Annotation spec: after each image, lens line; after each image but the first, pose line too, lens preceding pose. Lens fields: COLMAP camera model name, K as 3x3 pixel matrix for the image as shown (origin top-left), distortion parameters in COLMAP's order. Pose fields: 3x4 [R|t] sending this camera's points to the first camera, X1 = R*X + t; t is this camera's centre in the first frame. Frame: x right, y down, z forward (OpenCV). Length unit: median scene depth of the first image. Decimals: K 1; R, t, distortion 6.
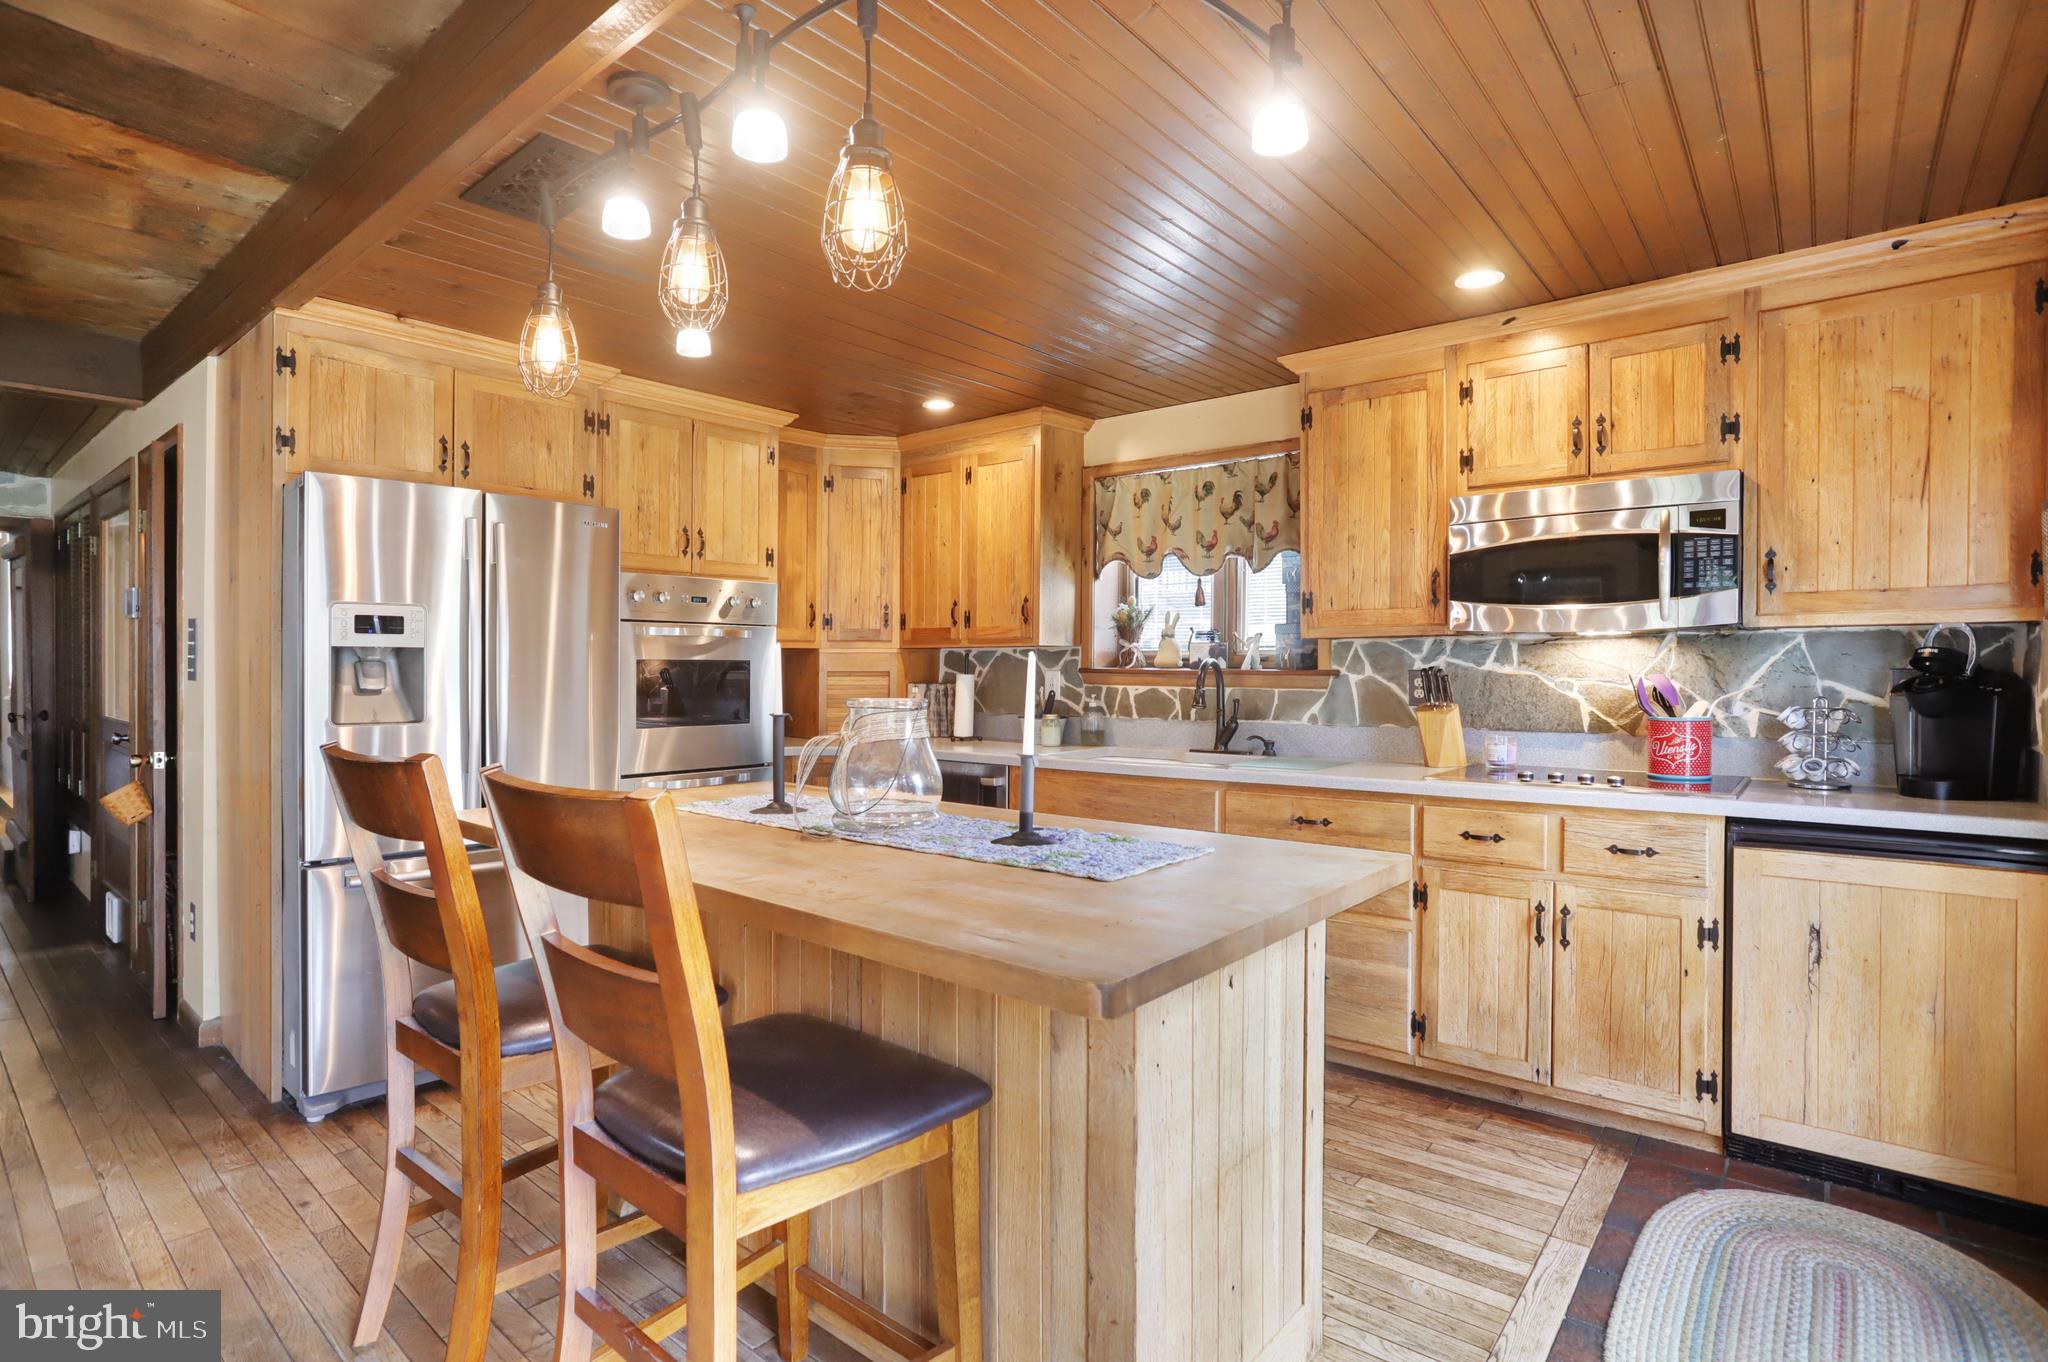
lens RADIAL K [[1003.7, 0, 1018.5], [0, 1003.7, 677.0], [0, 0, 1]] dist [-0.049583, 0.013842]
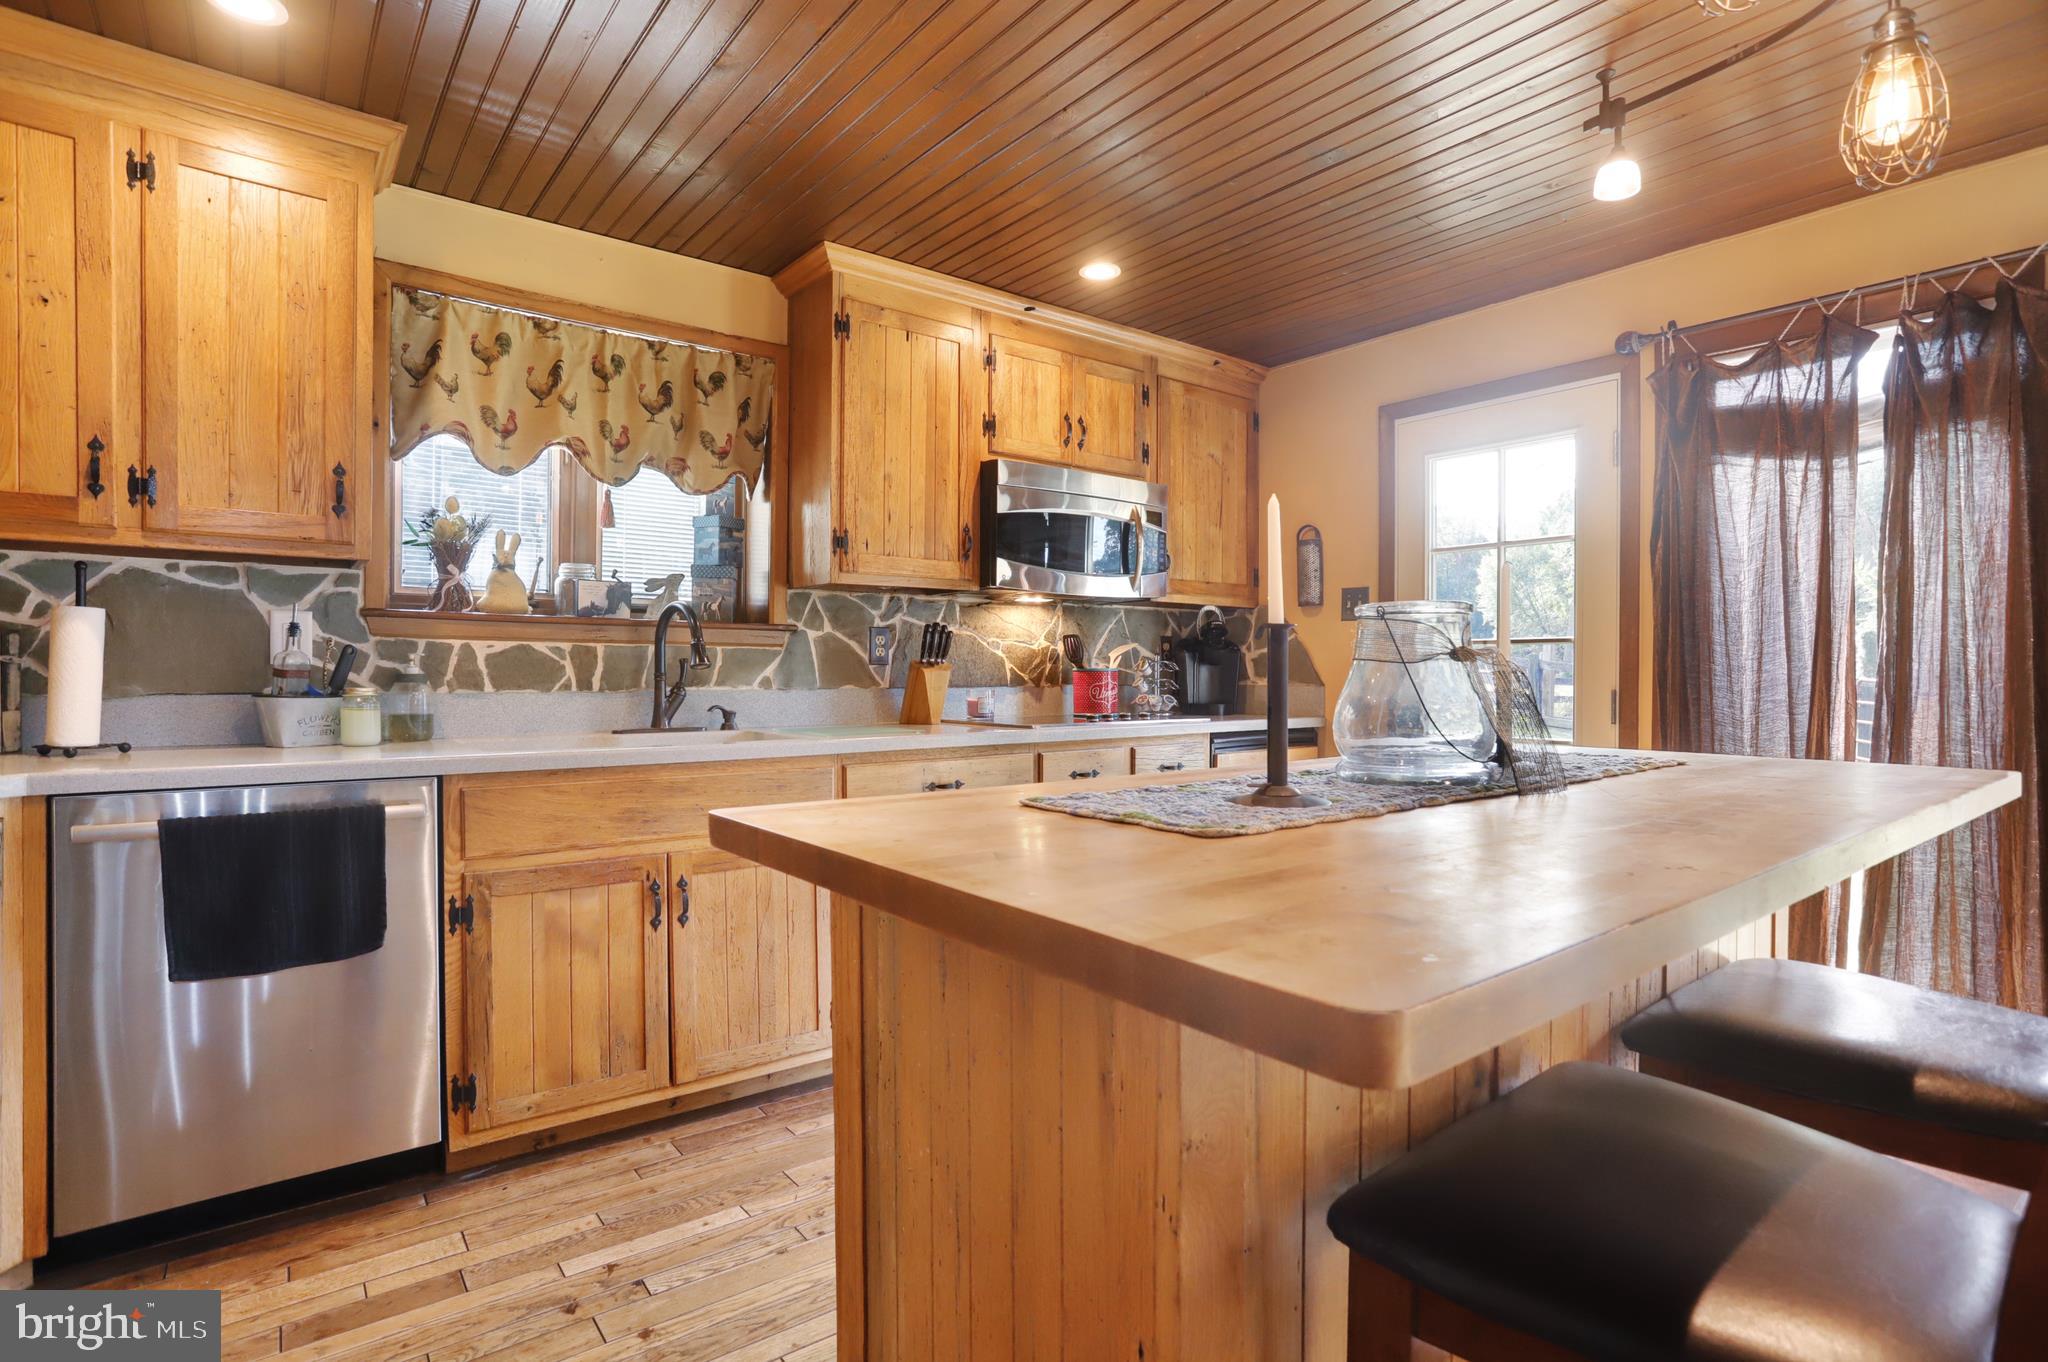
lens RADIAL K [[1003.7, 0, 1076.3], [0, 1003.7, 693.2], [0, 0, 1]] dist [-0.049583, 0.013842]
pose [[0.204820, -0.016824, 0.978655, -0.566329], [0.007772, 0.999849, 0.015561, 0.048175], [-0.978769, 0.004419, 0.204920, 0.699443]]
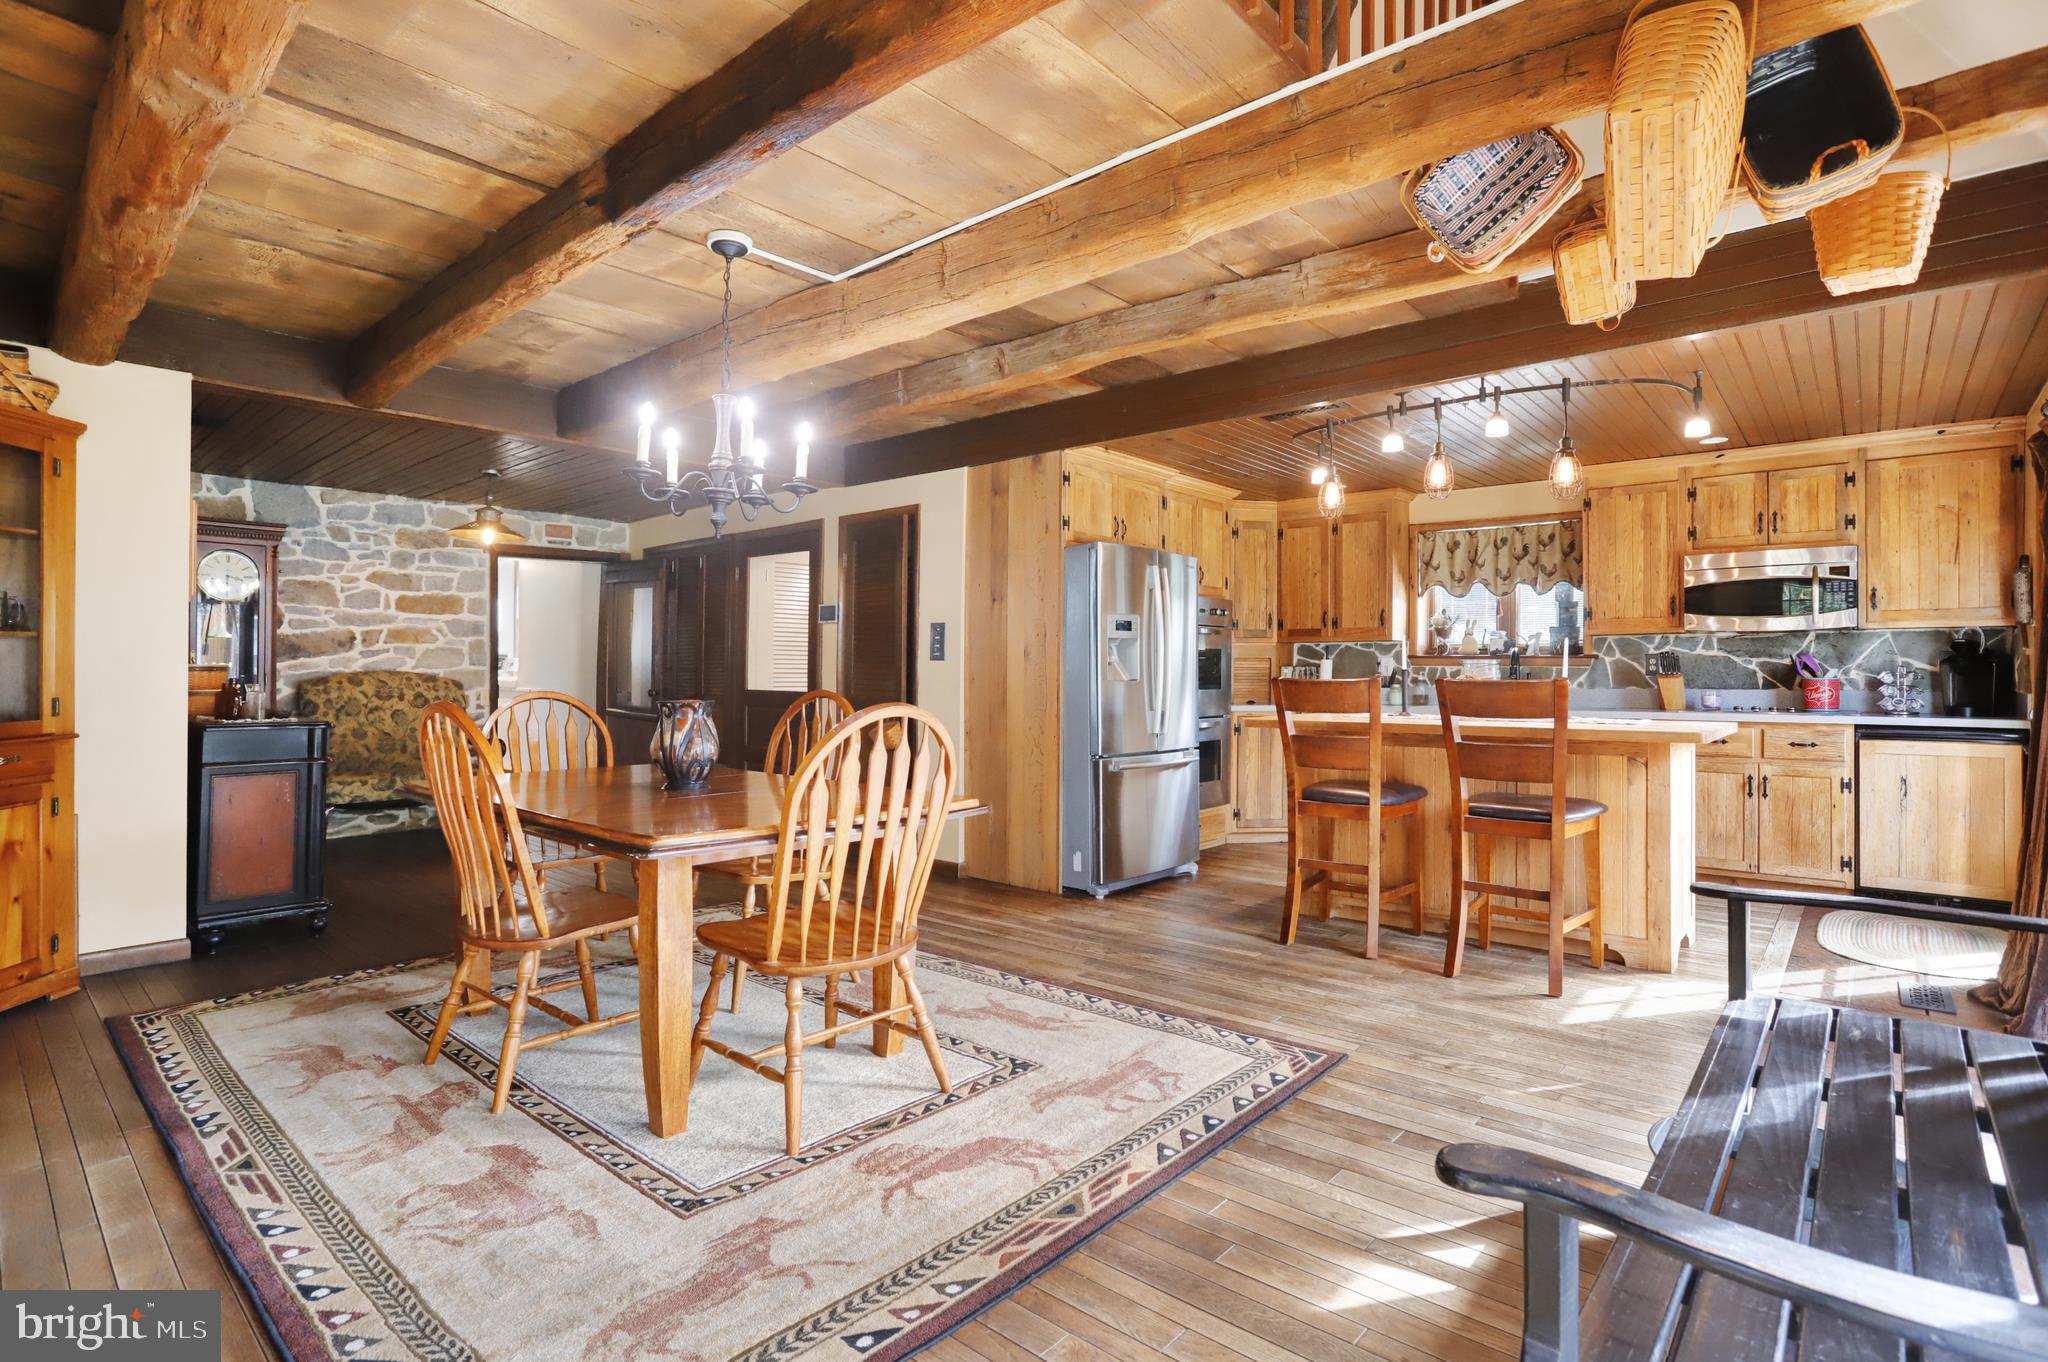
lens RADIAL K [[1003.7, 0, 1024.9], [0, 1003.7, 662.3], [0, 0, 1]] dist [-0.049583, 0.013842]
pose [[0.999684, 0.006237, -0.024331, -0.693863], [-0.006748, 0.999757, -0.020963, 0.054904], [0.024195, 0.021121, 0.999484, -0.772052]]
